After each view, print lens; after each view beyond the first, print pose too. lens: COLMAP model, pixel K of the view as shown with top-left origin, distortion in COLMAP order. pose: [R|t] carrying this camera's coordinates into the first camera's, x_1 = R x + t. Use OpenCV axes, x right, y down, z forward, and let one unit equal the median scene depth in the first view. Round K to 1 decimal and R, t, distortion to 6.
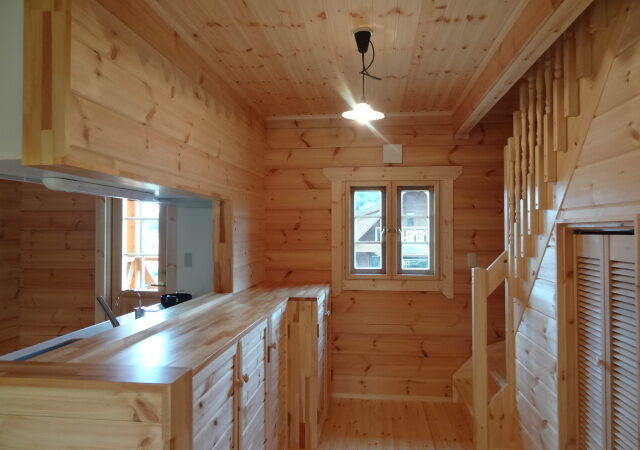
lens RADIAL K [[446.6, 0, 320.2], [0, 446.6, 226.5], [0, 0, 1]] dist [-0.009843, 0.011088]
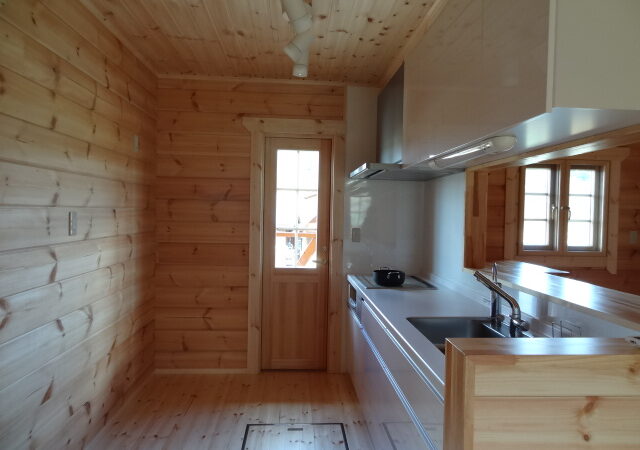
lens RADIAL K [[446.6, 0, 320.3], [0, 446.6, 224.6], [0, 0, 1]] dist [-0.009843, 0.011088]
pose [[0.983362, 0.015849, 0.180962, -0.524435], [-0.023533, 0.998907, 0.040396, 0.016756], [-0.180123, -0.043983, 0.982660, 0.088531]]
